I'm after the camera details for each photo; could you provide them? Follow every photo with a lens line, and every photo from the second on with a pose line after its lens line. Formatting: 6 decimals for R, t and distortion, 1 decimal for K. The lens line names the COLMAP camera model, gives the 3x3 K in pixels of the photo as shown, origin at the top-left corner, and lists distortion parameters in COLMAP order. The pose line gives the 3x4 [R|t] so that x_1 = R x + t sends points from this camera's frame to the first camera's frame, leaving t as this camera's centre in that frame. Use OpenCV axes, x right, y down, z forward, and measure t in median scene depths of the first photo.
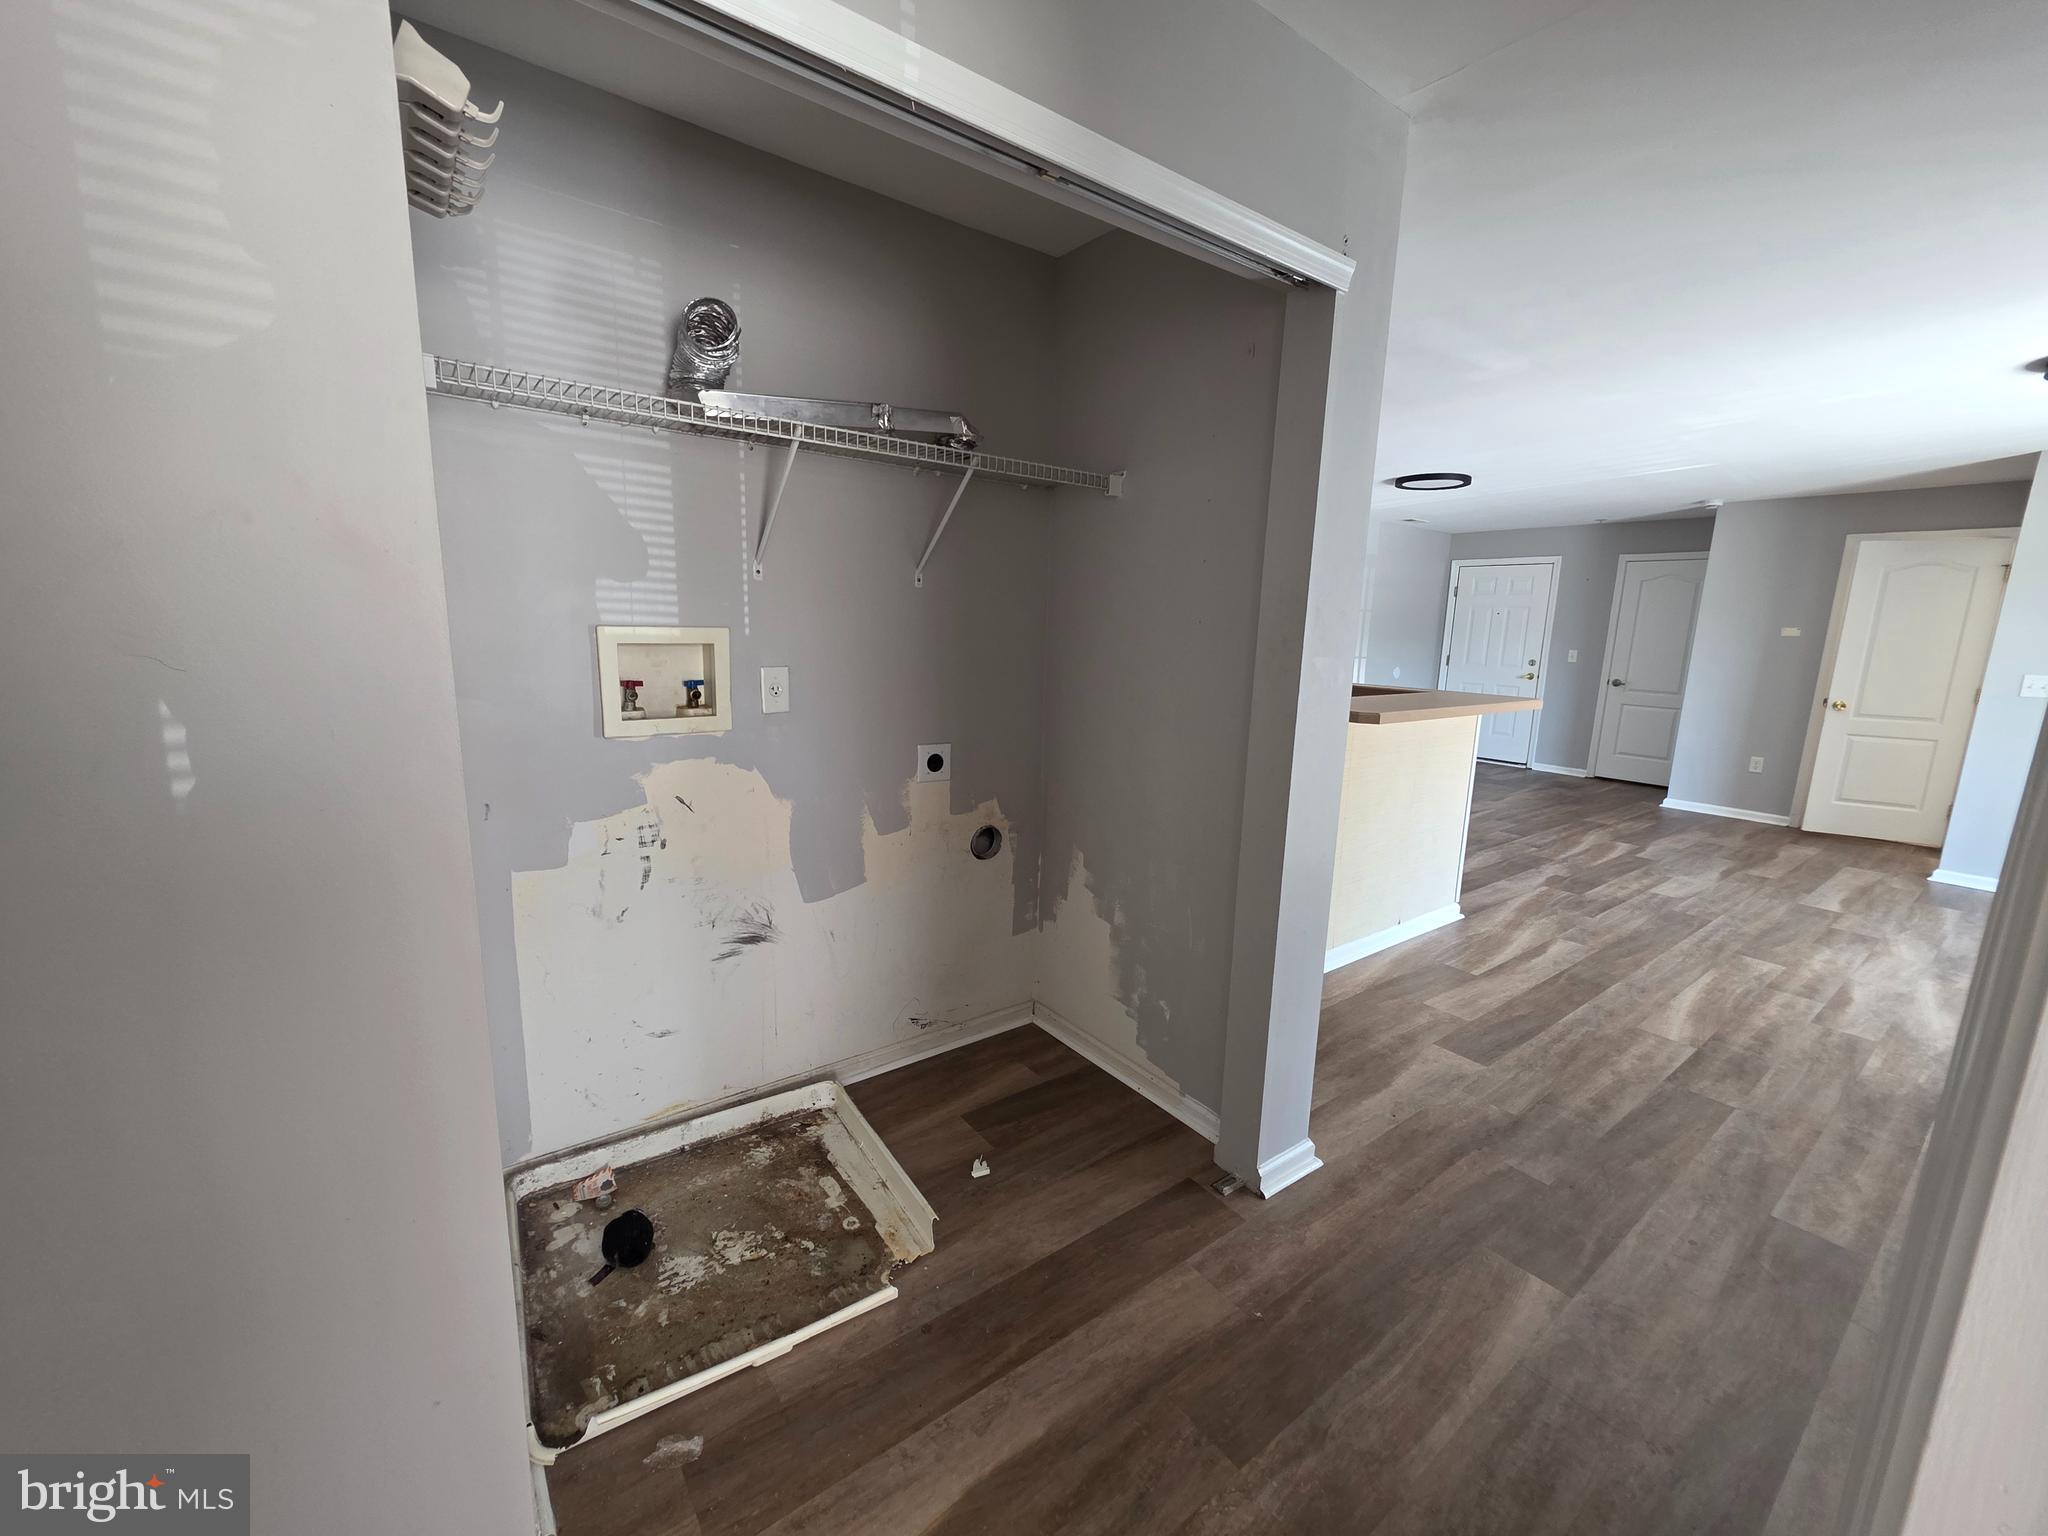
lens RADIAL K [[811.9, 0, 1023.0], [0, 811.9, 766.2], [0, 0, 1]] dist [0.004473, -0.000128]
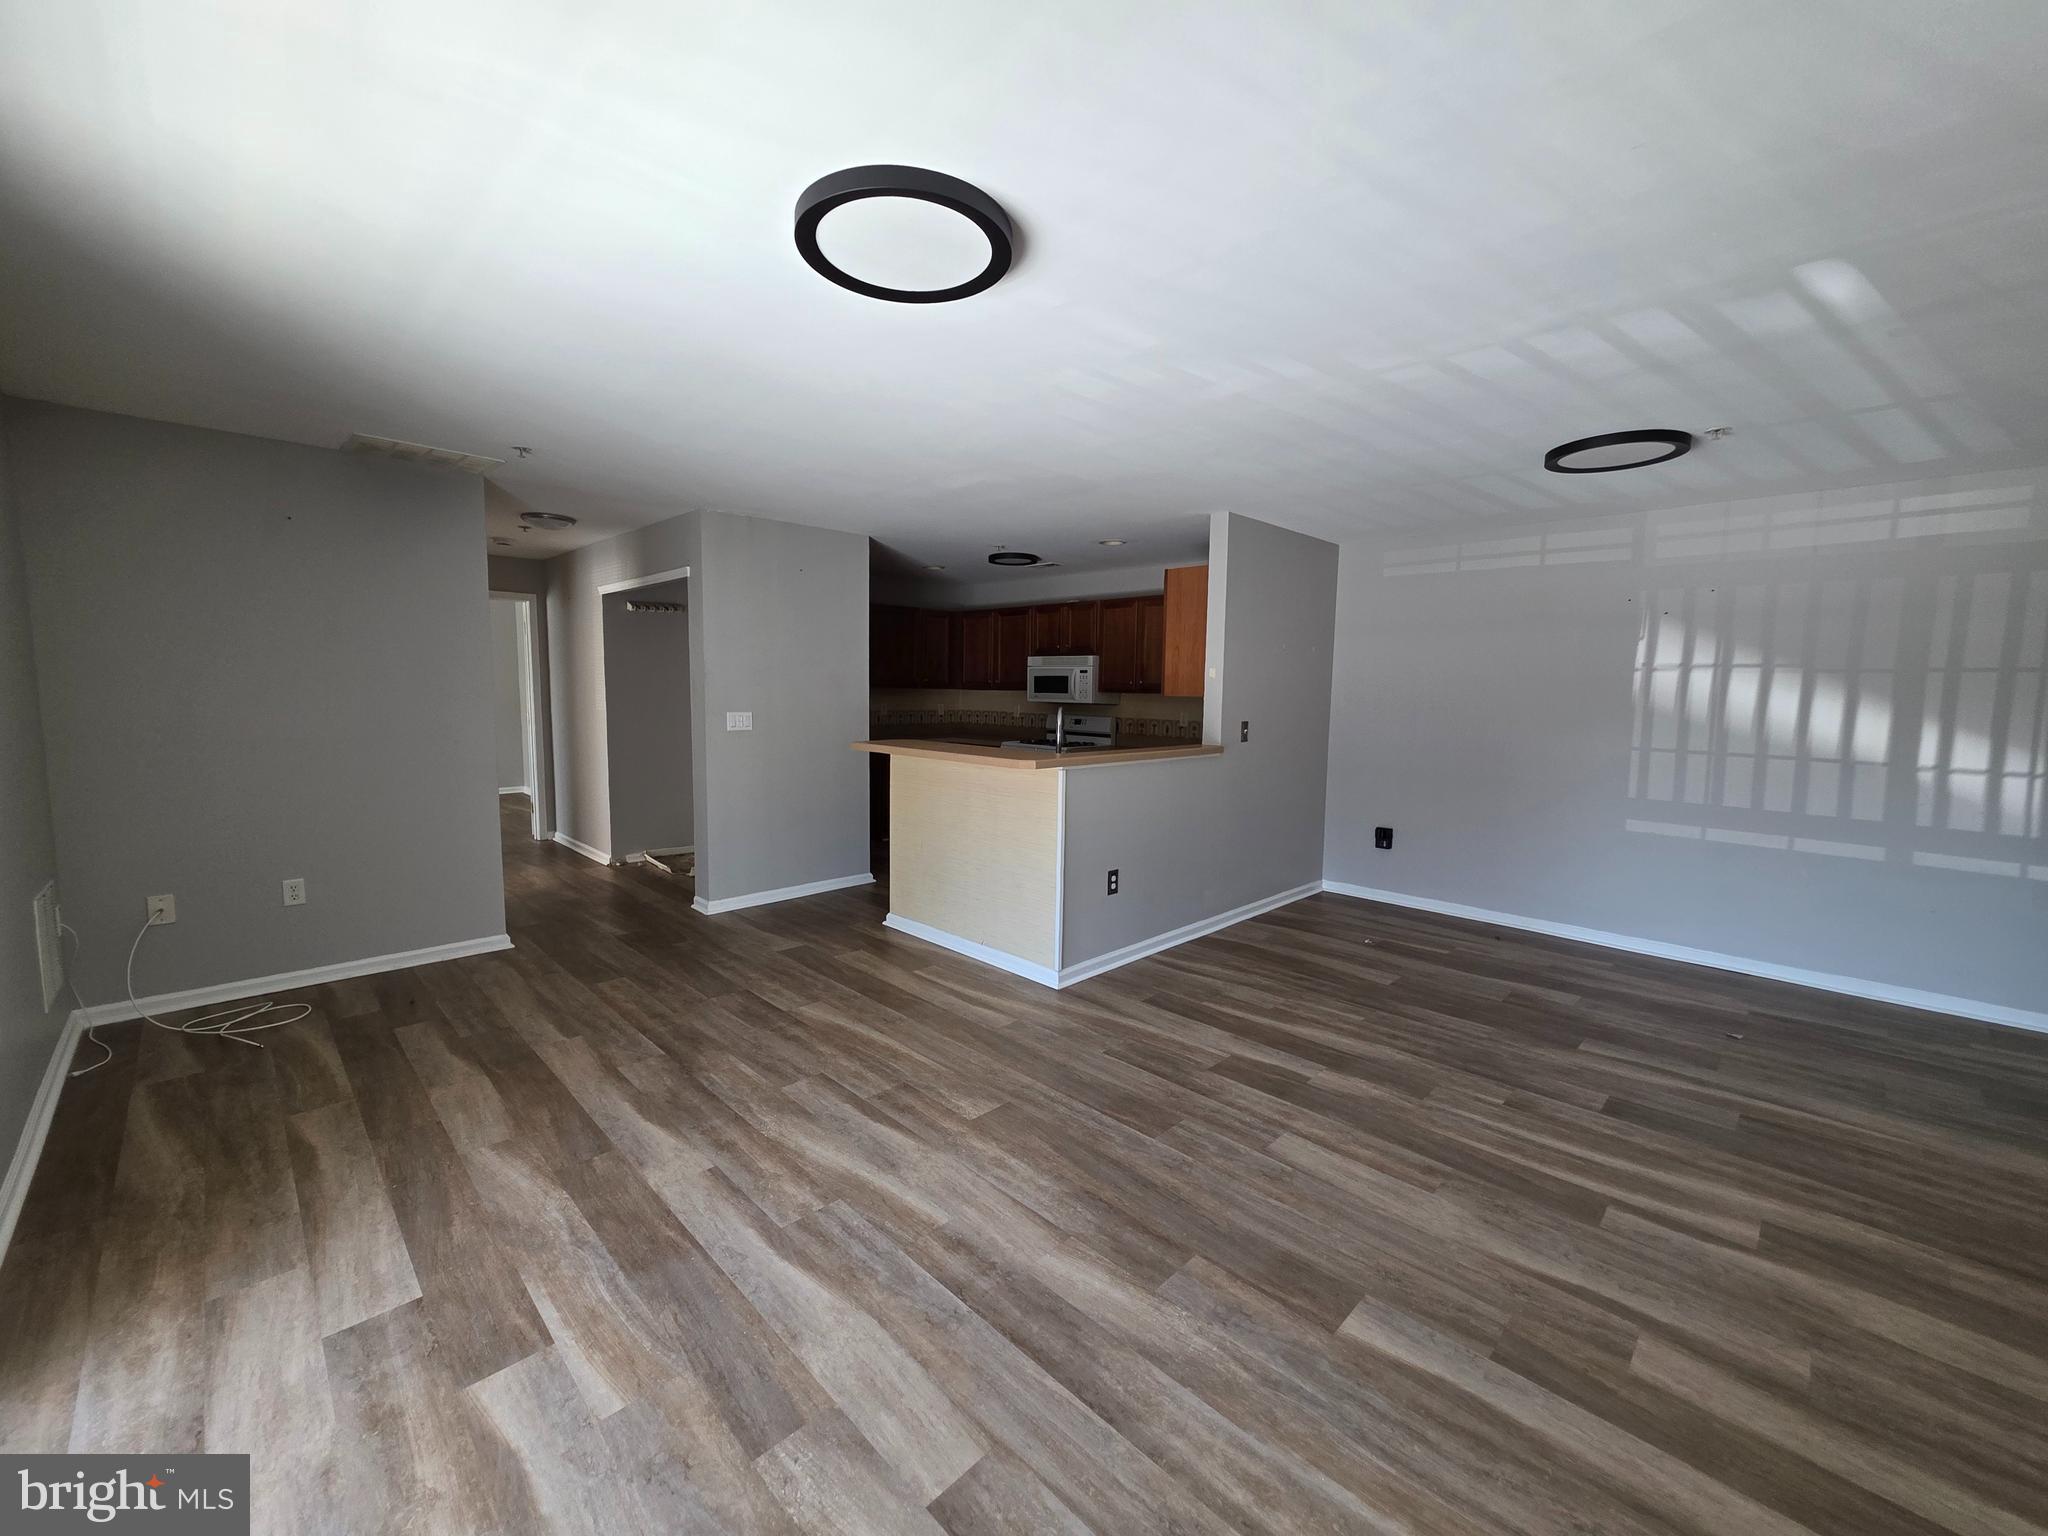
lens RADIAL K [[811.9, 0, 1023.0], [0, 811.9, 766.2], [0, 0, 1]] dist [0.004473, -0.000128]
pose [[0.143007, 0.068184, -0.987370, 1.634606], [-0.190076, 0.980946, 0.040211, -0.116384], [0.971298, 0.181925, 0.153242, 0.851252]]
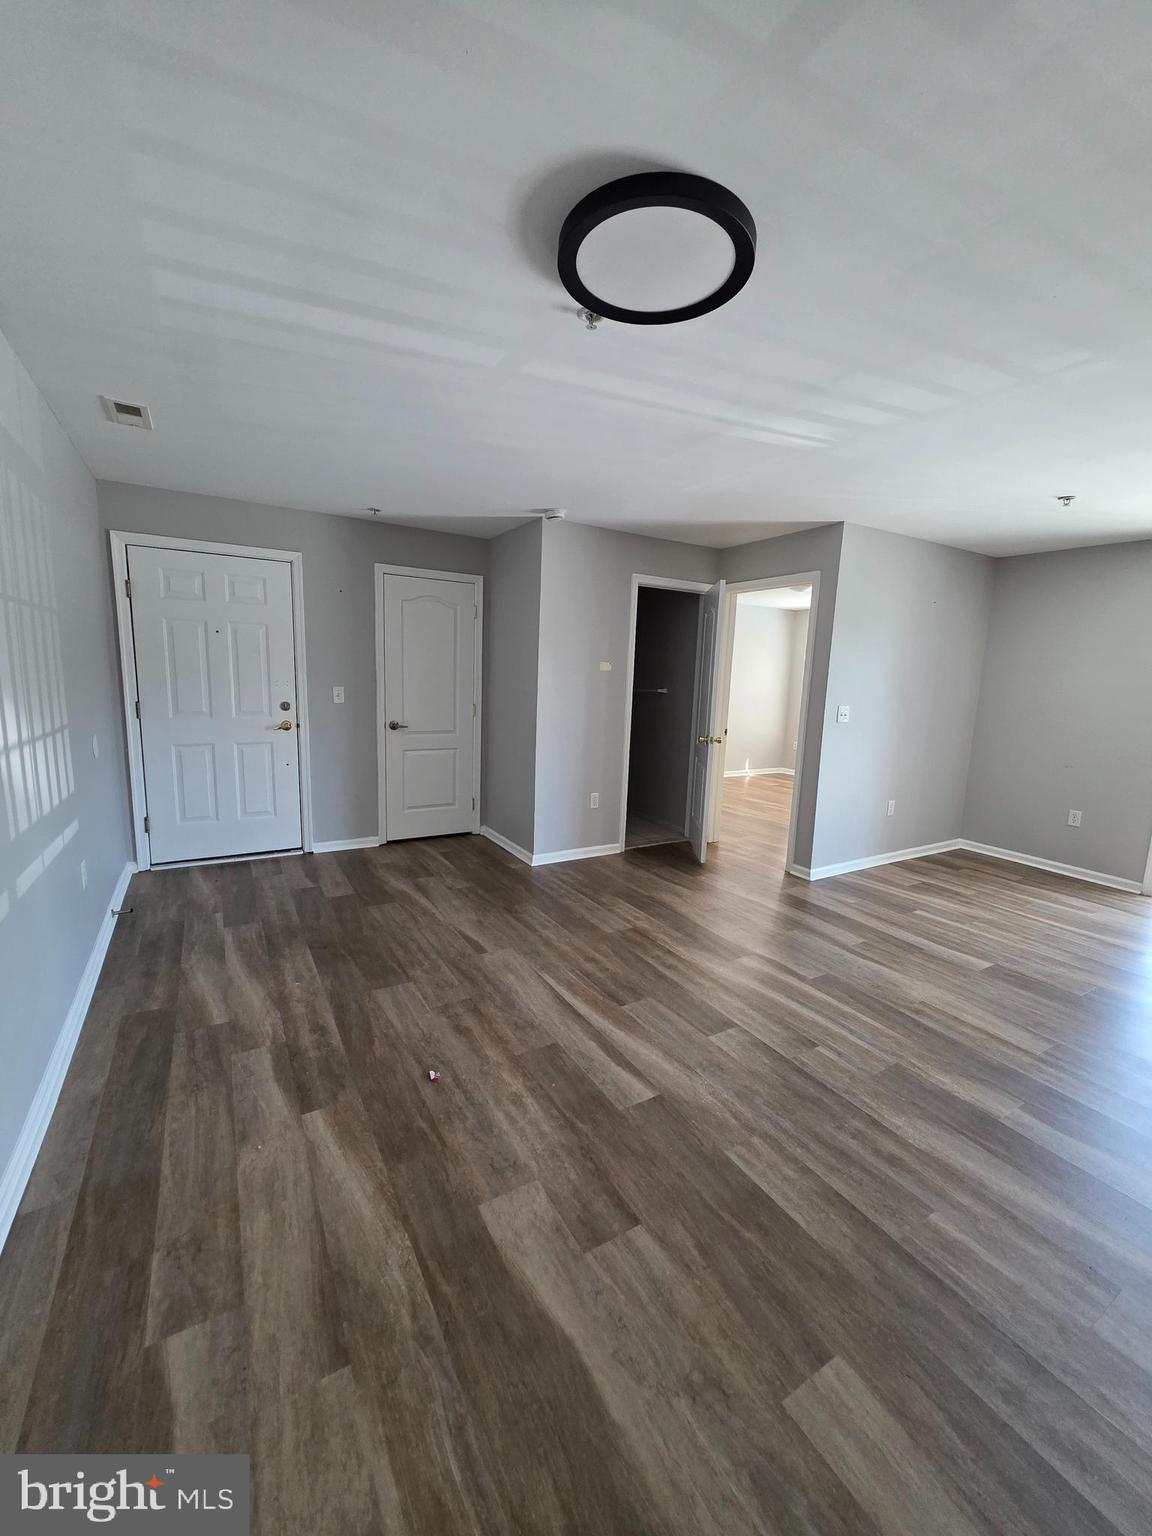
lens RADIAL K [[608.9, 0, 577.6], [0, 608.9, 764.5], [0, 0, 1]] dist [0.004473, -0.000128]
pose [[0.102231, -0.175783, 0.979106, 0.322494], [0.146690, 0.976167, 0.159939, -0.291838], [-0.983886, 0.127274, 0.125580, 1.622084]]
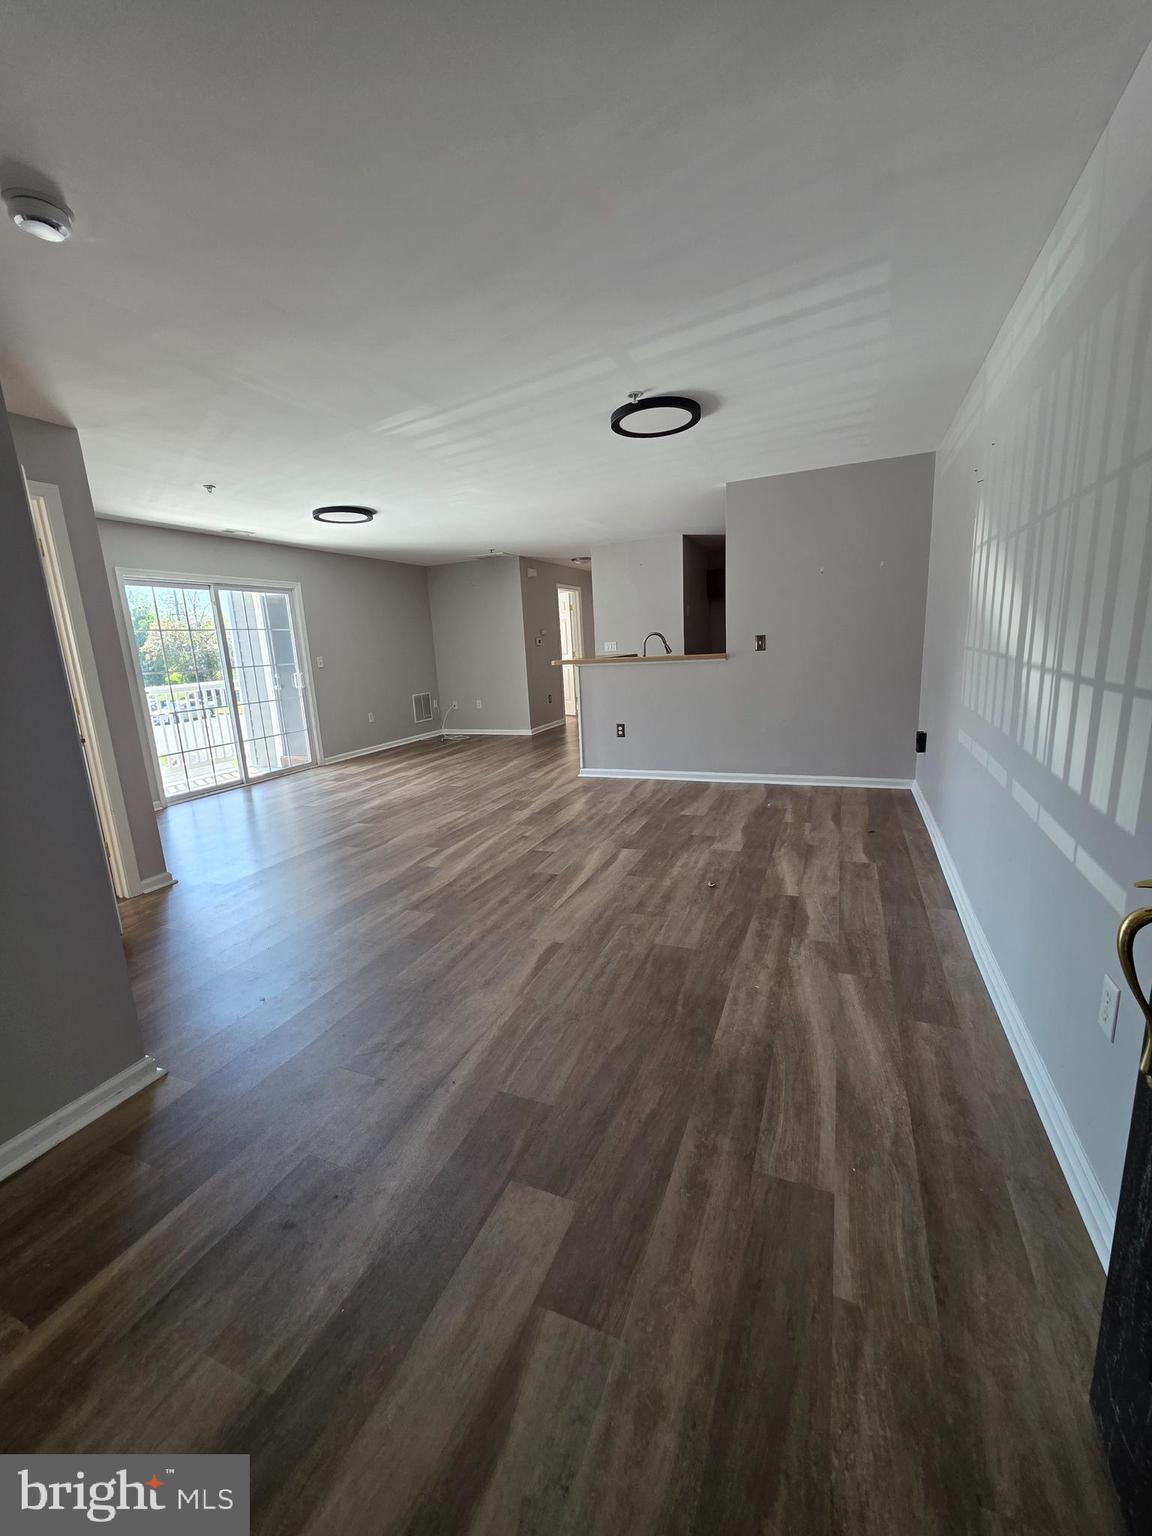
lens RADIAL K [[608.9, 0, 577.6], [0, 608.9, 764.5], [0, 0, 1]] dist [0.004473, -0.000128]
pose [[-0.864199, 0.112877, -0.490326, 1.401685], [-0.064733, 0.941469, 0.330826, -0.362593], [0.498970, 0.317639, -0.806309, 2.419396]]
